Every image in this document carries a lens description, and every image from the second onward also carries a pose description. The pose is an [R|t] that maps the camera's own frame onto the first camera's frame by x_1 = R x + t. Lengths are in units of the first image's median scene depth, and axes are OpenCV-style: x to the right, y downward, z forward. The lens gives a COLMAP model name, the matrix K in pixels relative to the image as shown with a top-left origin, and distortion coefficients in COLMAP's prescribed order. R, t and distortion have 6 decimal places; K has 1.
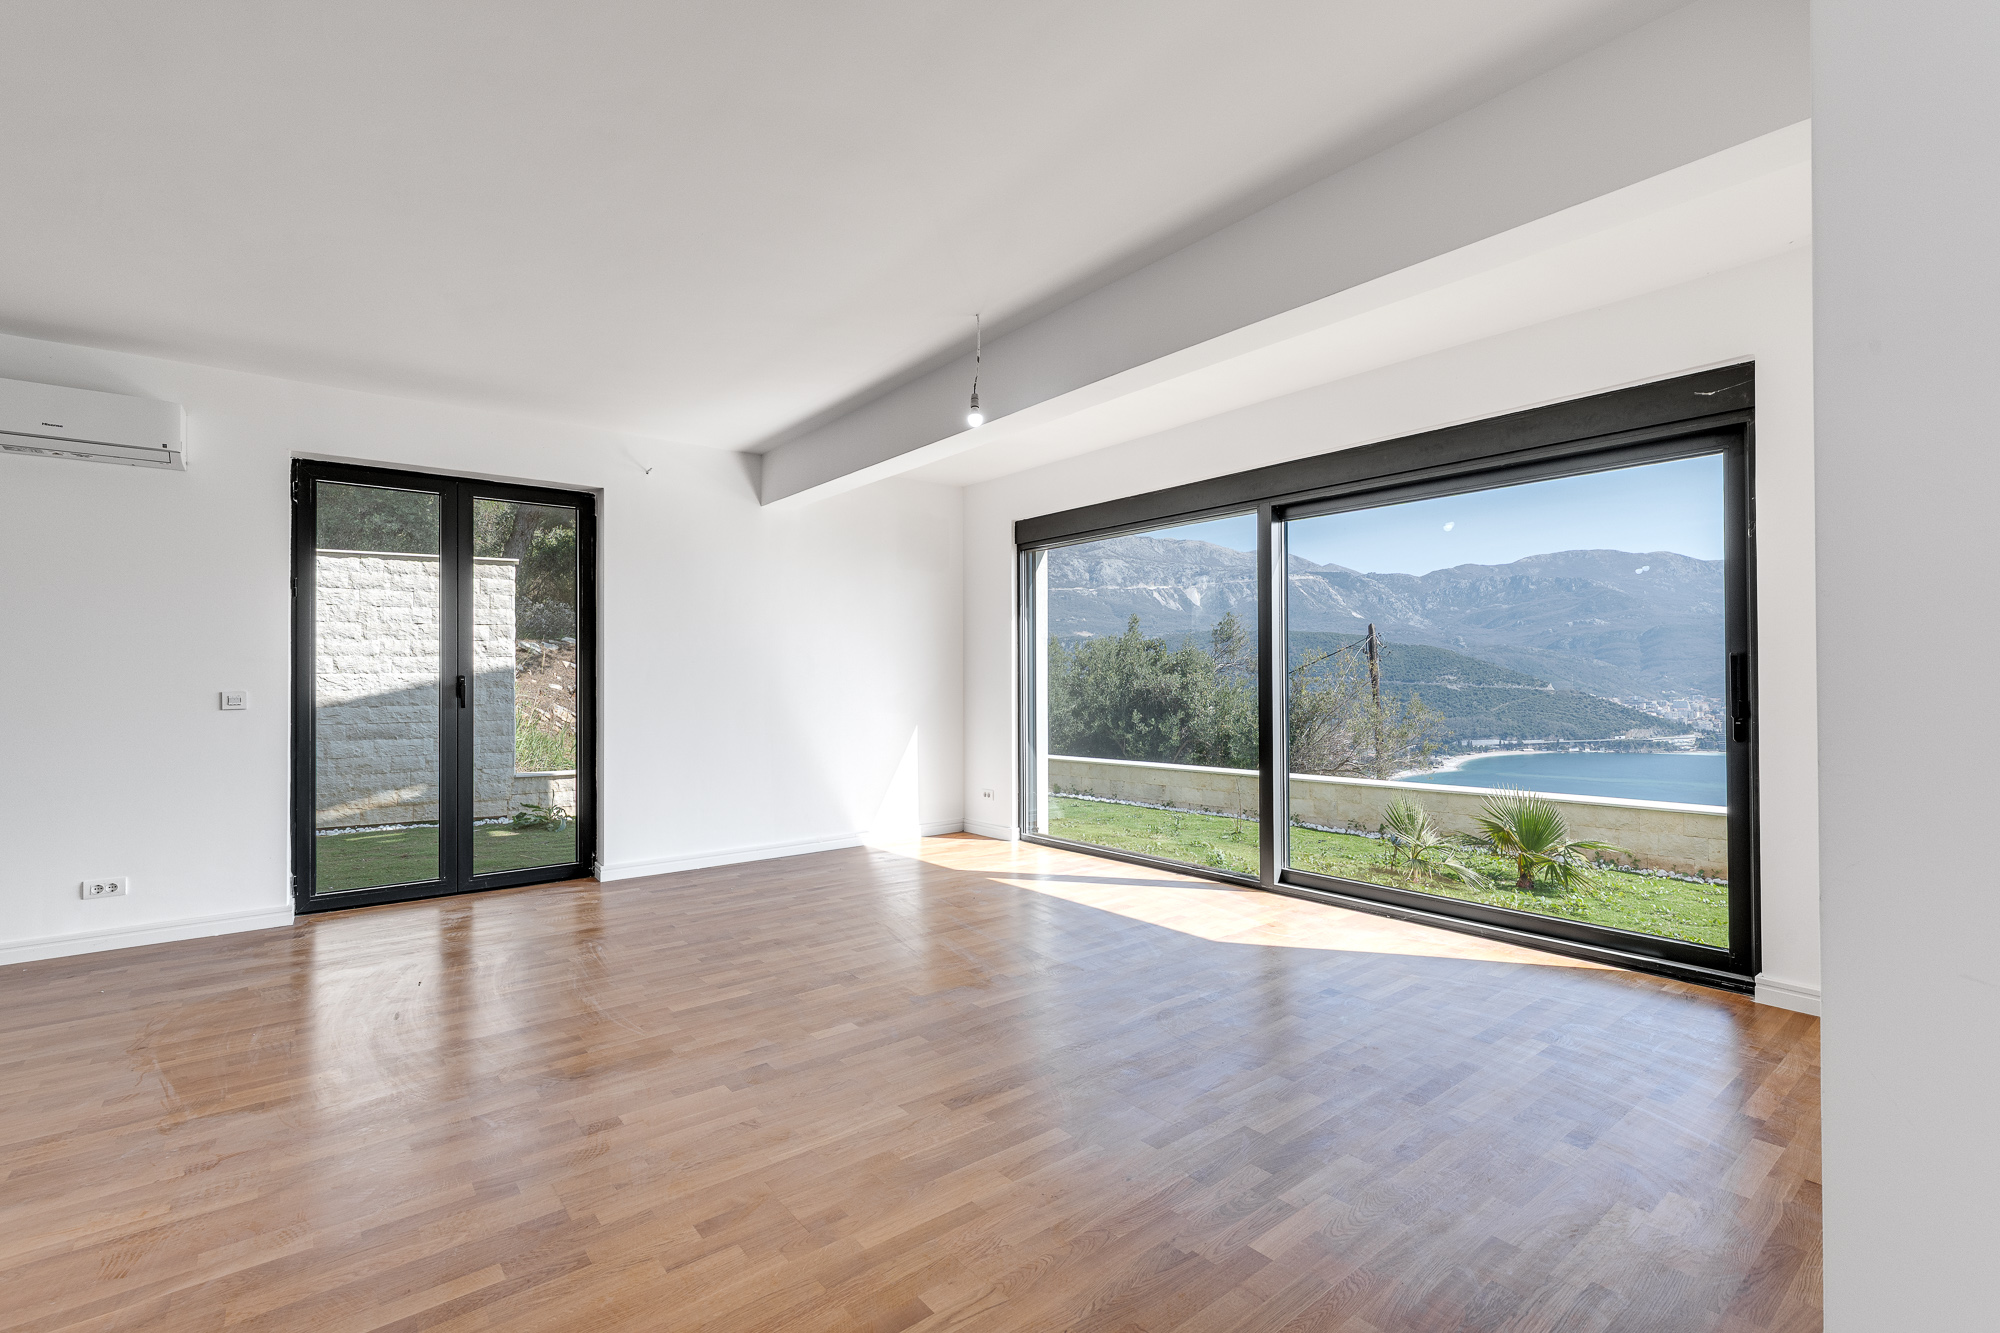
lens RADIAL K [[902.5, 0, 1011.1], [0, 902.5, 668.1], [0, 0, 1]] dist [0.002884, -0.001369]
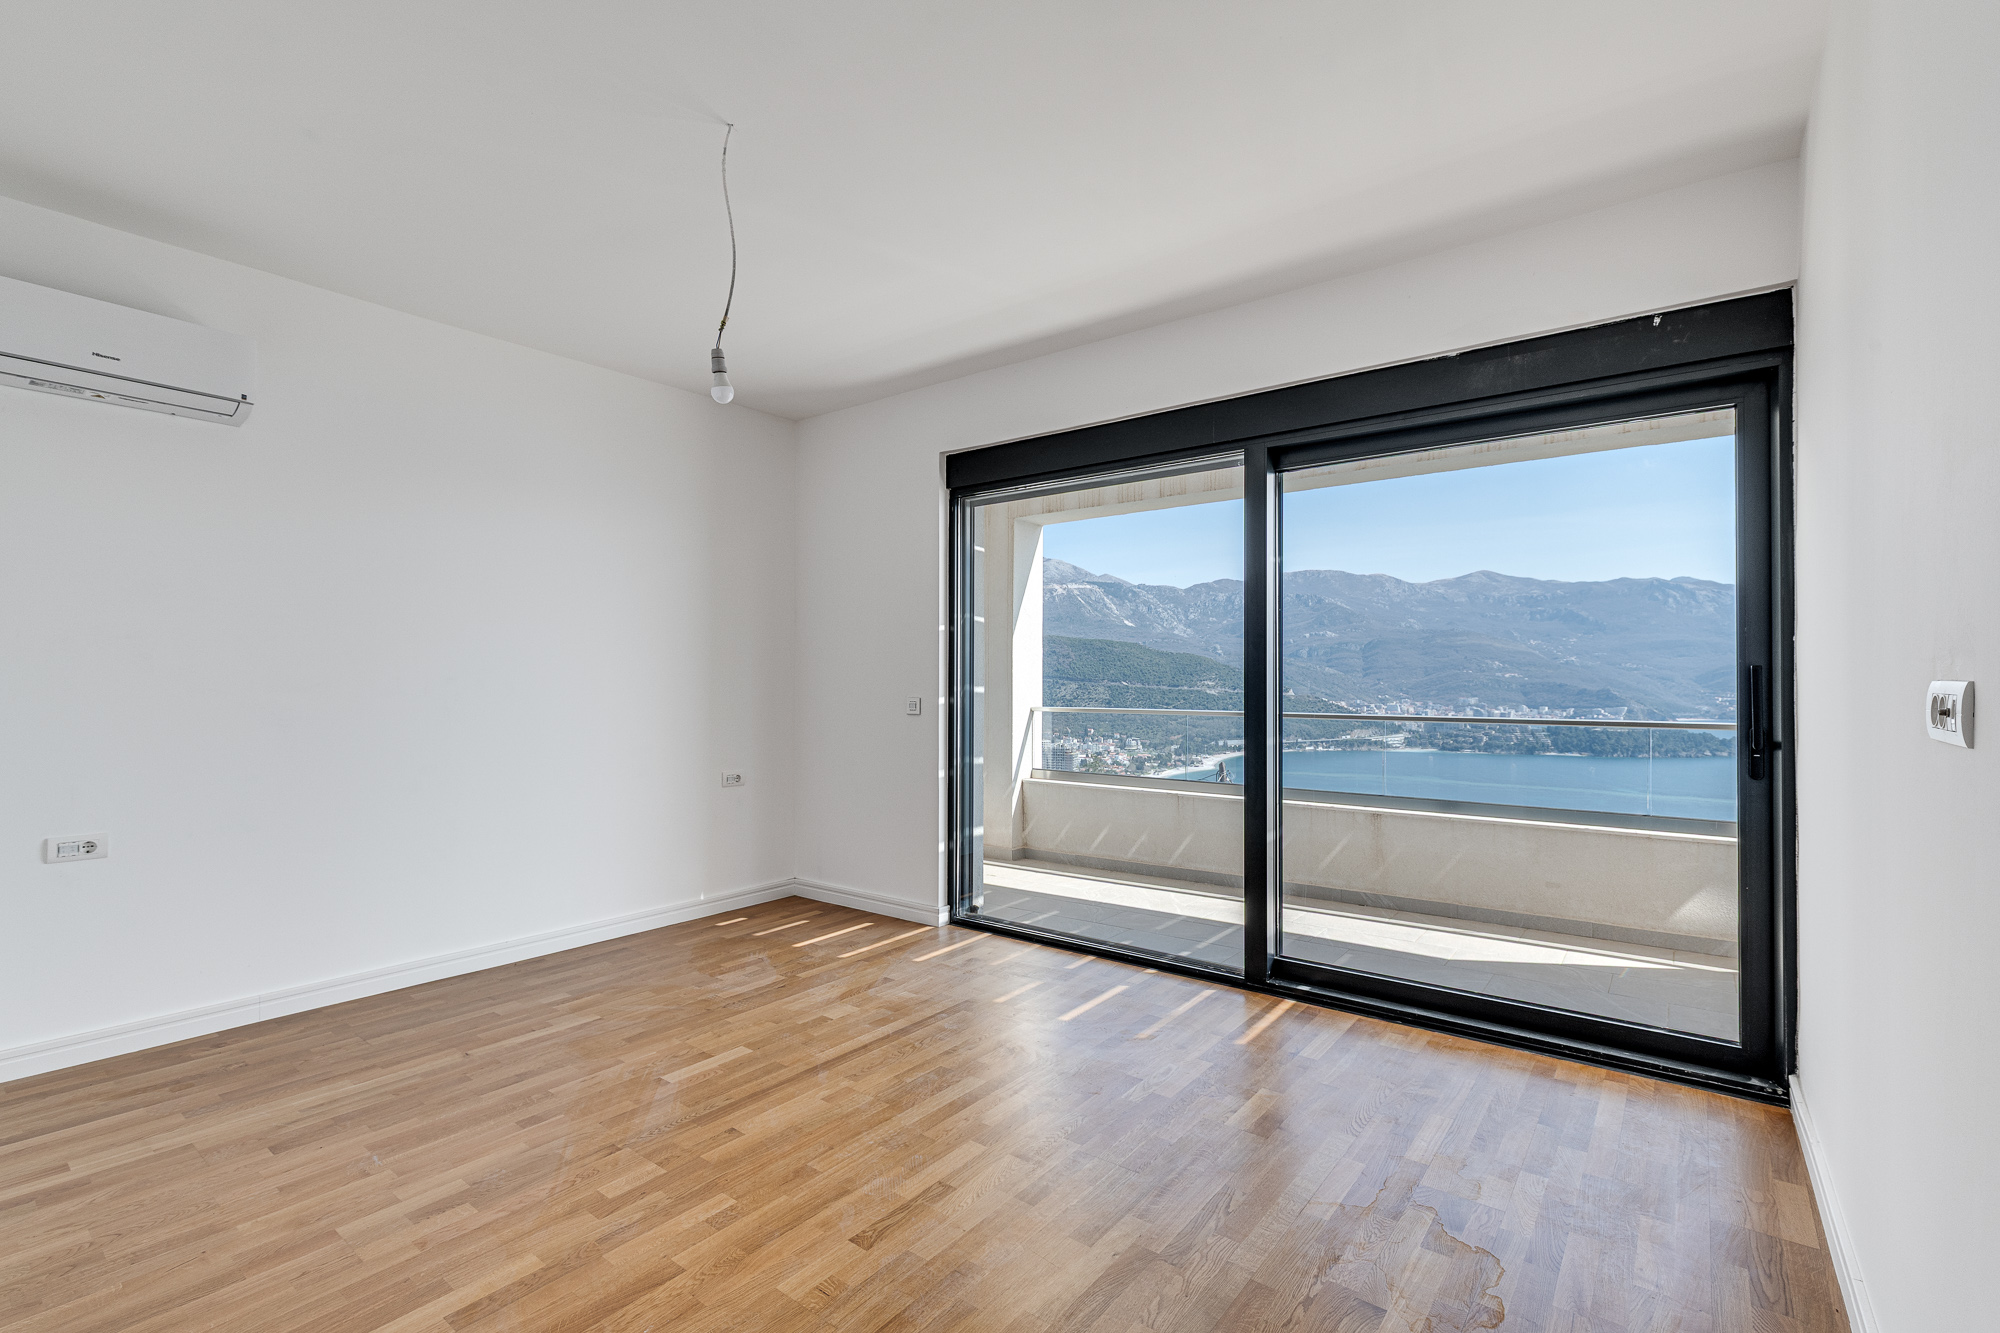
lens RADIAL K [[902.5, 0, 1015.8], [0, 902.5, 674.7], [0, 0, 1]] dist [0.002884, -0.001369]
pose [[0.970676, 0.008884, 0.240227, -0.004148], [-0.009847, 0.999948, 0.002810, -0.002311], [-0.240190, -0.005093, 0.970713, 0.229278]]
